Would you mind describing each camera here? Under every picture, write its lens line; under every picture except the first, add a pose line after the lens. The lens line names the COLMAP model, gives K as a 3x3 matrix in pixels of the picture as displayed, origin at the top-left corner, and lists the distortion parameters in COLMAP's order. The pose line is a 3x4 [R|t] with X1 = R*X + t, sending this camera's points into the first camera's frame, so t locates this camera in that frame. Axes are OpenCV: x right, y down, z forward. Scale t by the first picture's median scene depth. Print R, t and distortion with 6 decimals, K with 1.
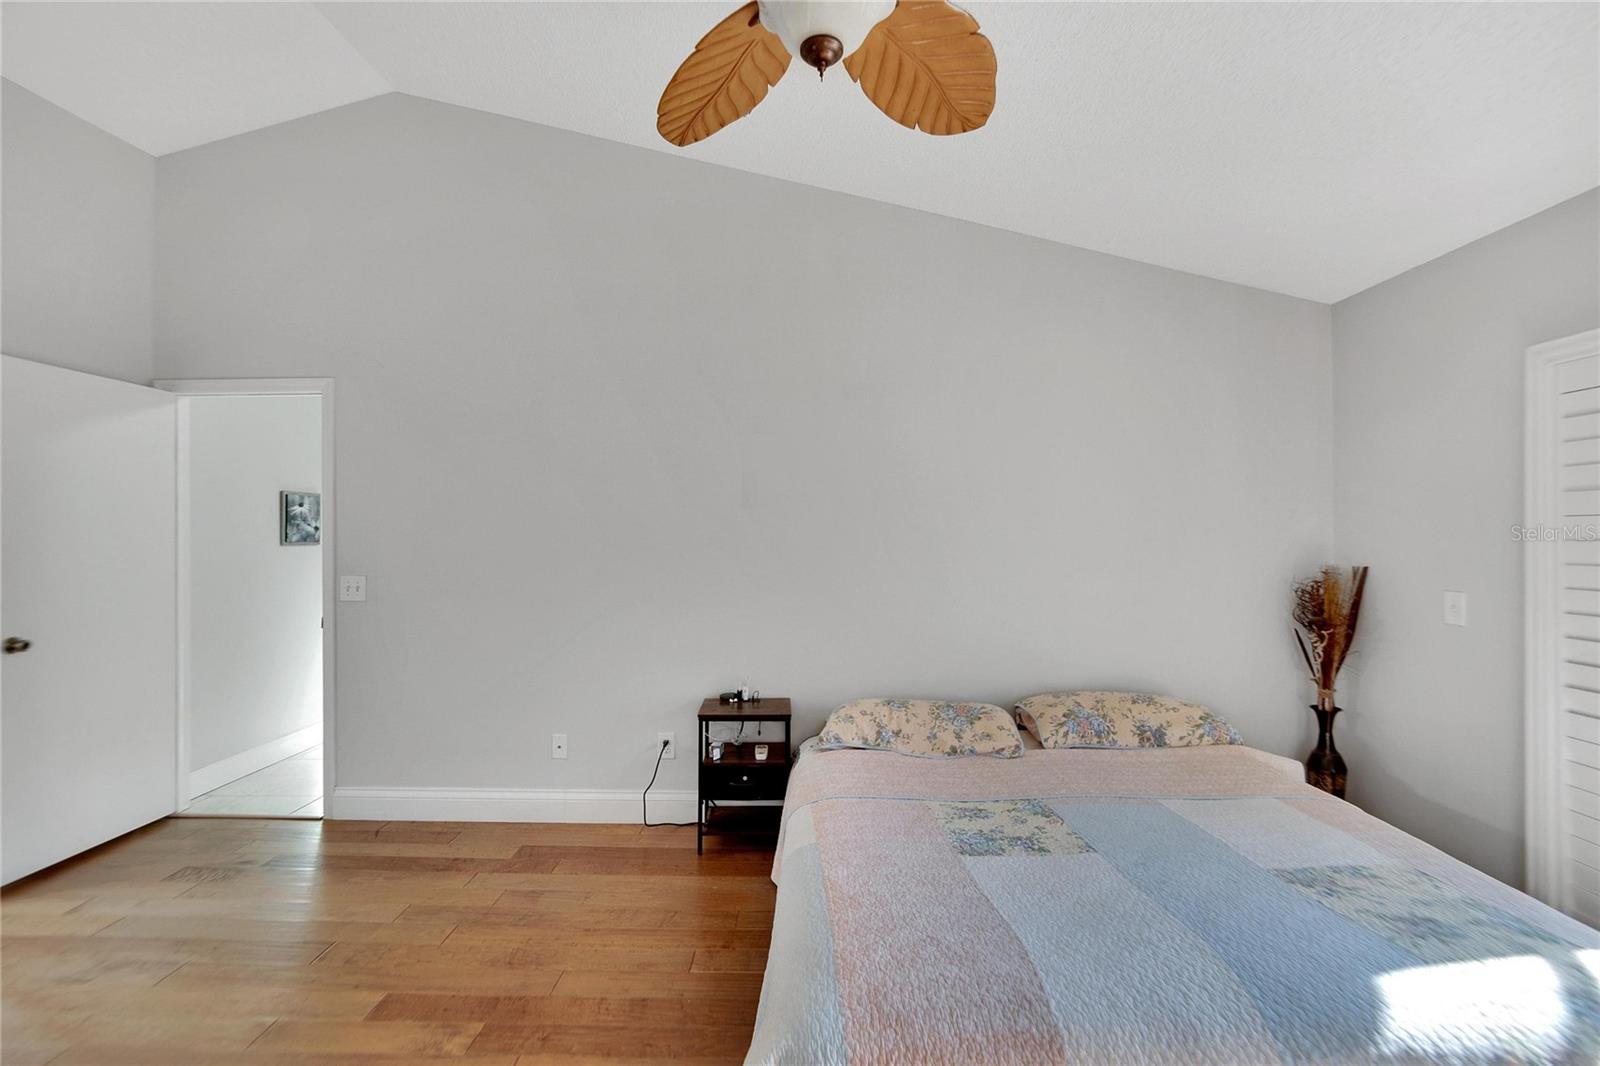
lens RADIAL K [[719.7, 0, 799.7], [0, 719.7, 535.3], [0, 0, 1]] dist [-0.005963, 0.001509]
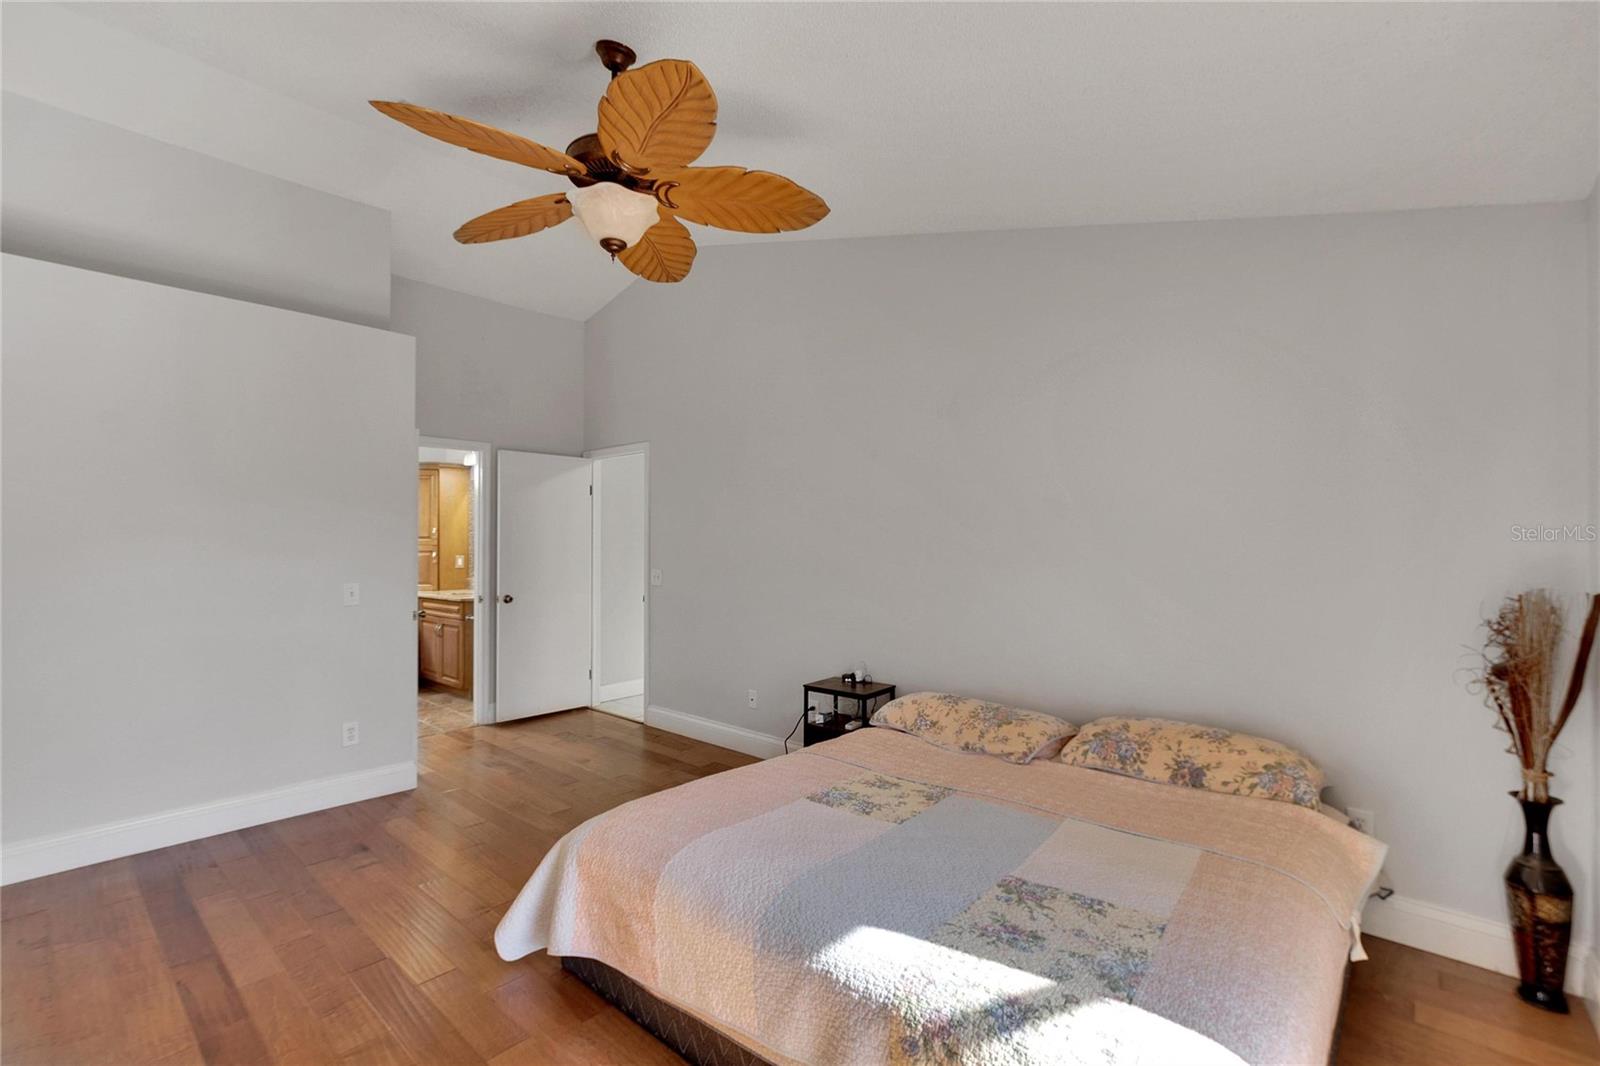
lens RADIAL K [[719.7, 0, 788.8], [0, 719.7, 542.0], [0, 0, 1]] dist [-0.005963, 0.001509]
pose [[0.760981, 0.001889, -0.648772, 0.689750], [-0.001859, 0.999998, 0.000731, -0.004091], [0.648772, 0.000650, 0.760983, 0.014055]]
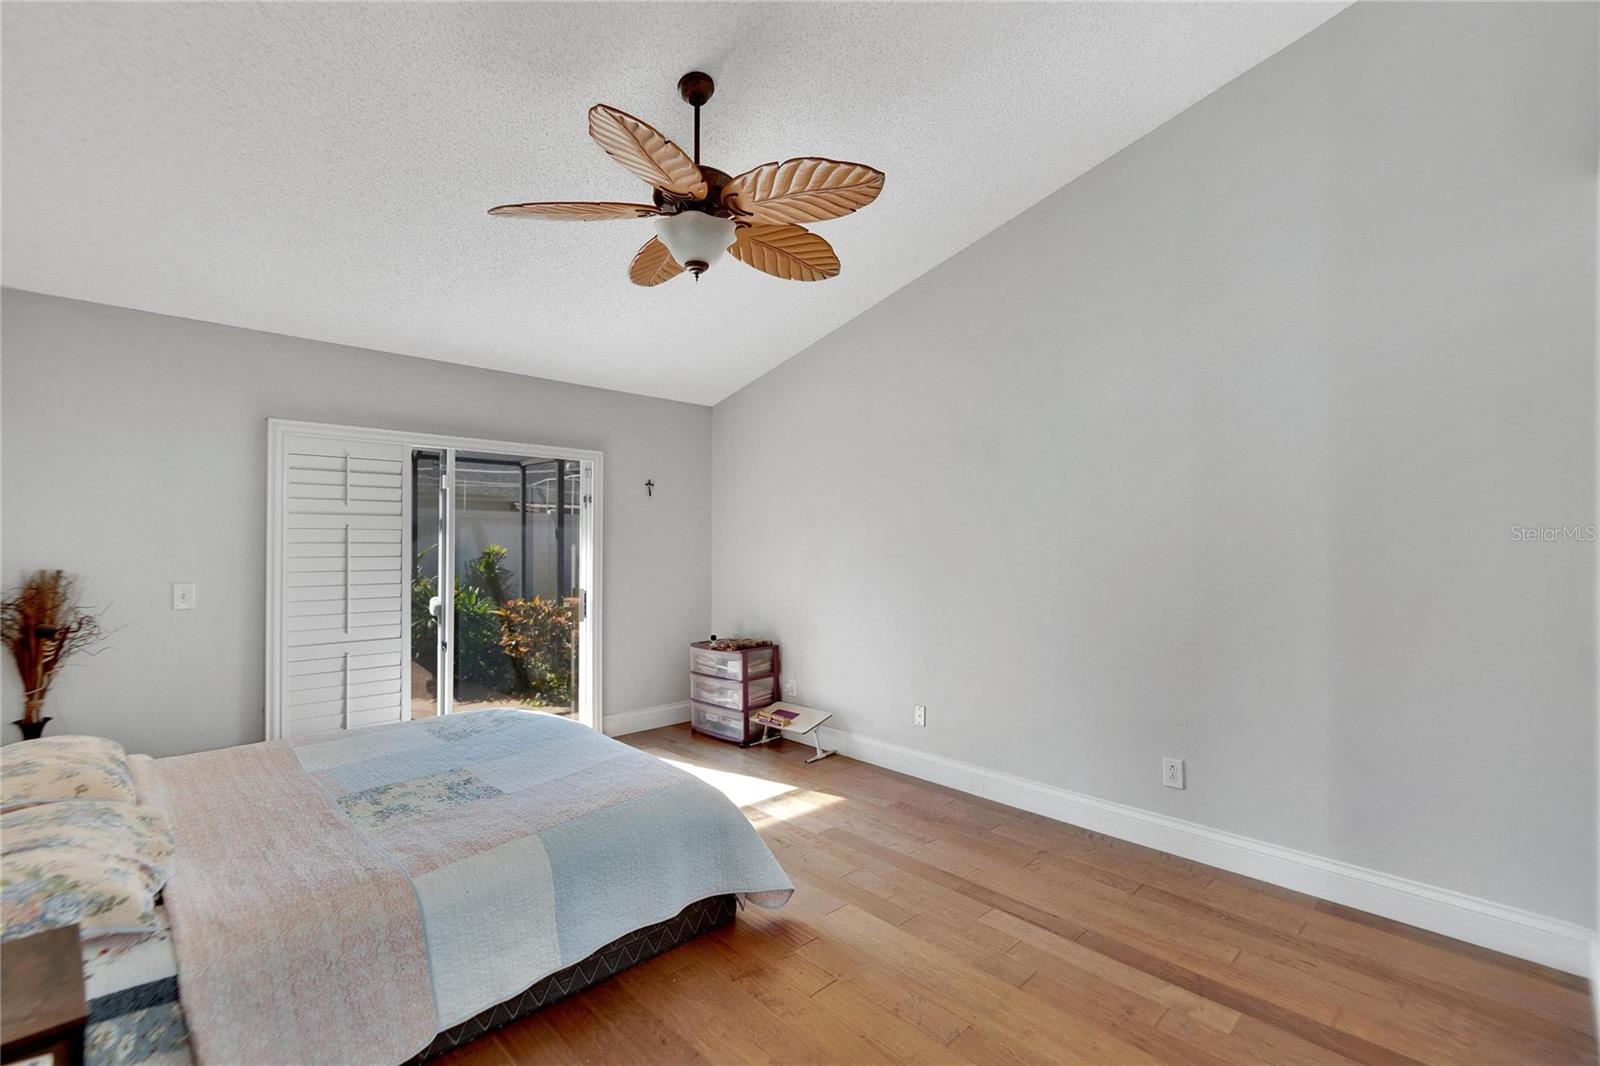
lens RADIAL K [[719.7, 0, 775.3], [0, 719.7, 534.1], [0, 0, 1]] dist [-0.005963, 0.001509]
pose [[-0.700098, 0.008144, 0.714000, -0.684661], [-0.003362, 0.999886, -0.014701, 0.004591], [-0.714039, -0.012692, -0.699991, 1.047220]]
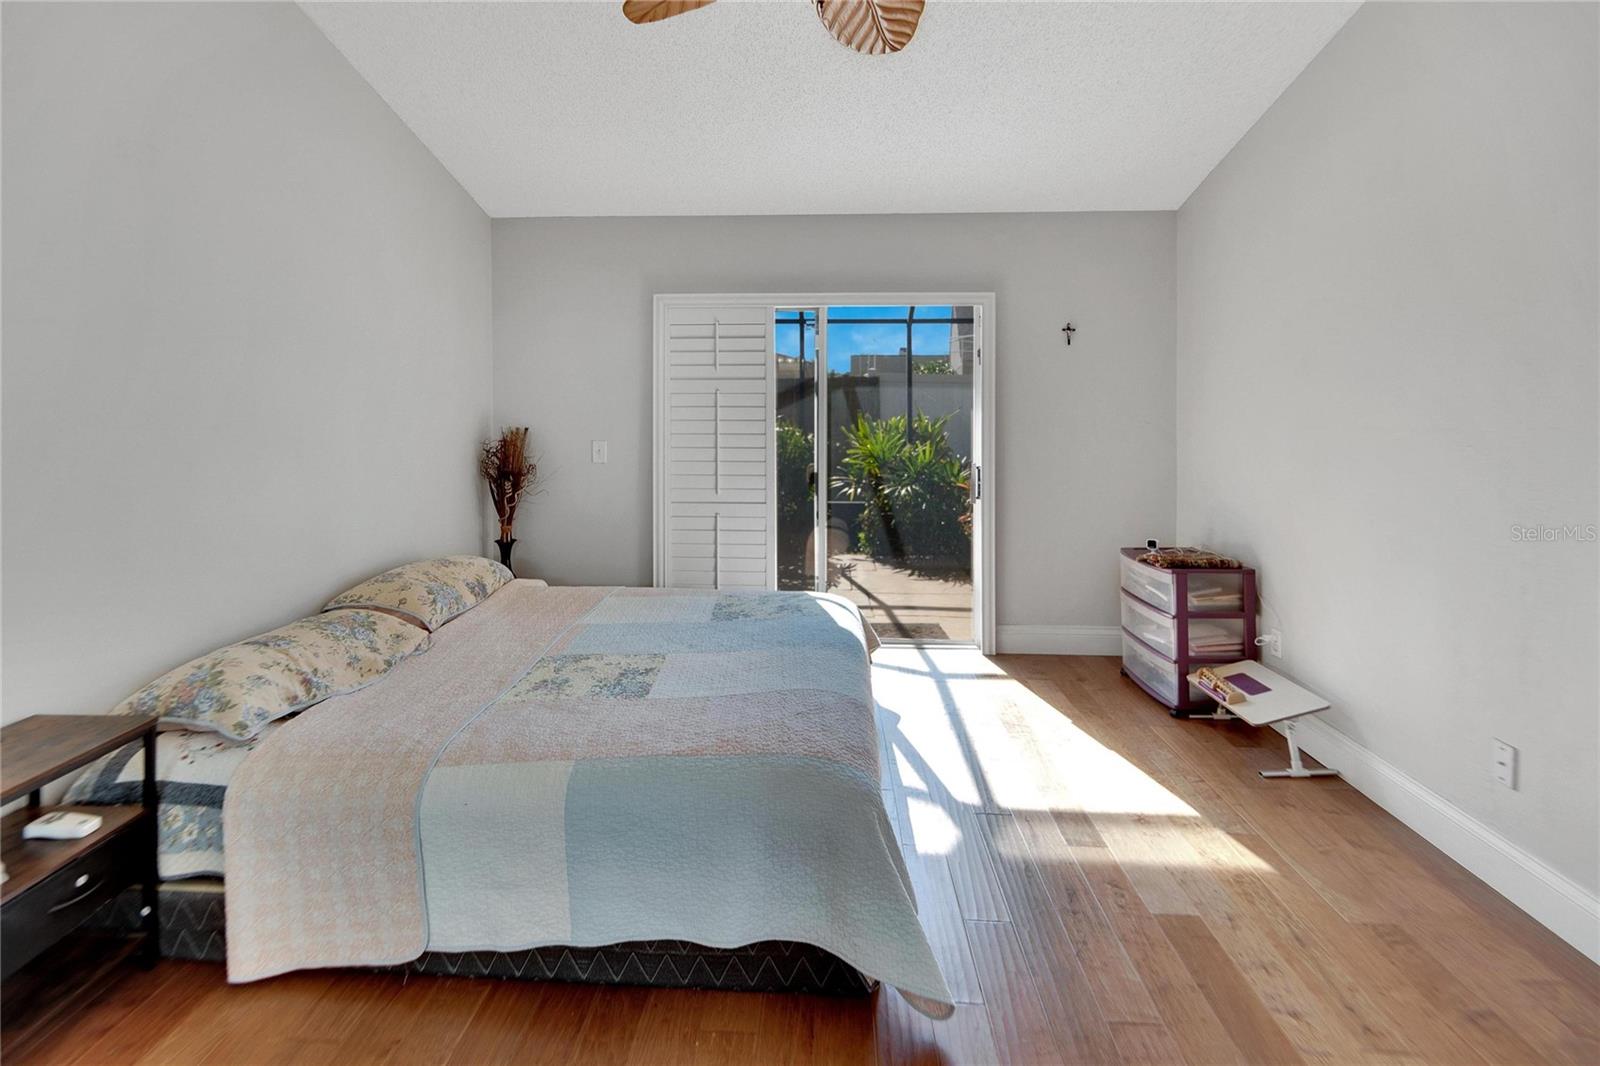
lens RADIAL K [[748.4, 0, 779.8], [0, 748.4, 403.1], [0, 0, 1]] dist [0.000357, -0.000694]
pose [[0.033720, 0.007714, 0.999402, -0.606212], [-0.004931, 0.999959, -0.007552, 0.006972], [-0.999419, -0.004674, 0.033757, 0.516696]]
